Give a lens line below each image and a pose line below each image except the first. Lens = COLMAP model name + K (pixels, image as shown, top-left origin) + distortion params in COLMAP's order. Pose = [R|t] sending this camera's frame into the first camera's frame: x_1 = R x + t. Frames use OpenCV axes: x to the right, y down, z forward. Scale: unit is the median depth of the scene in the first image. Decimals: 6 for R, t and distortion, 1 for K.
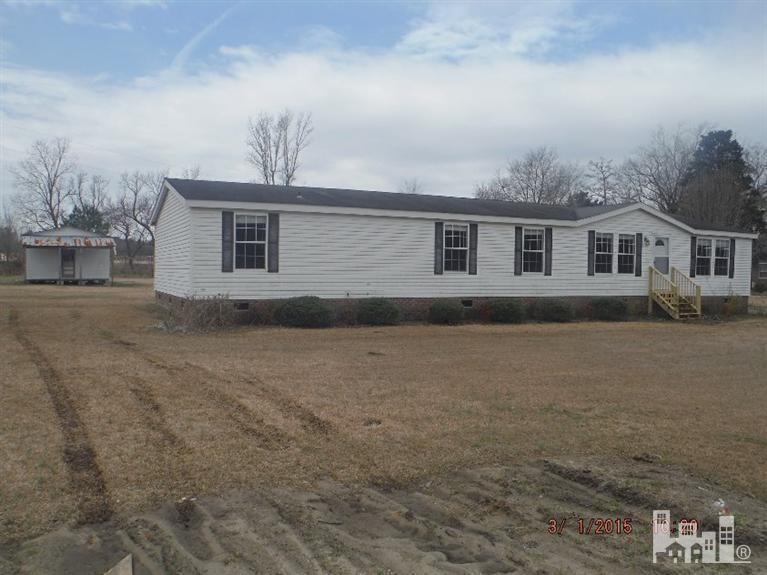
lens RADIAL K [[627.0, 0, 383.8], [0, 627.0, 290.2], [0, 0, 1]] dist [-0.044708, 0.021628]
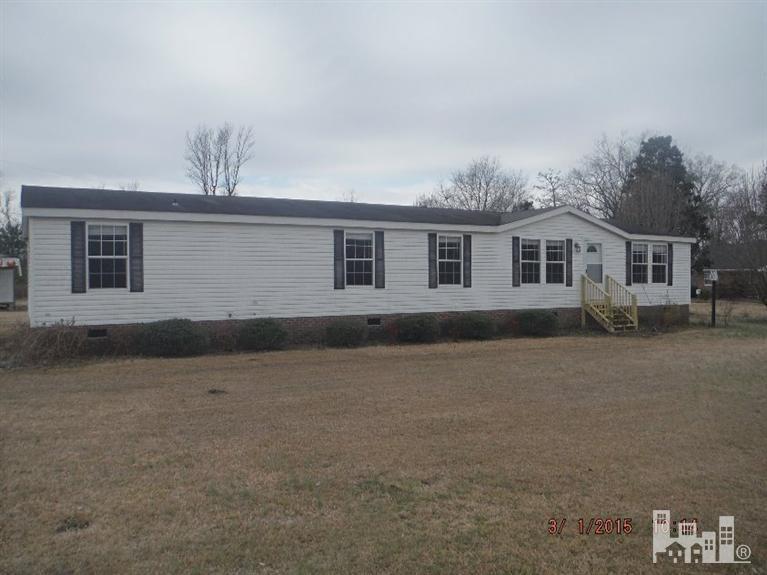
lens RADIAL K [[627.0, 0, 381.0], [0, 627.0, 292.7], [0, 0, 1]] dist [-0.044708, 0.021628]
pose [[0.997861, -0.024473, 0.060611, 0.077102], [0.025709, 0.999475, -0.019702, -0.001745], [-0.060097, 0.021218, 0.997967, 0.101802]]
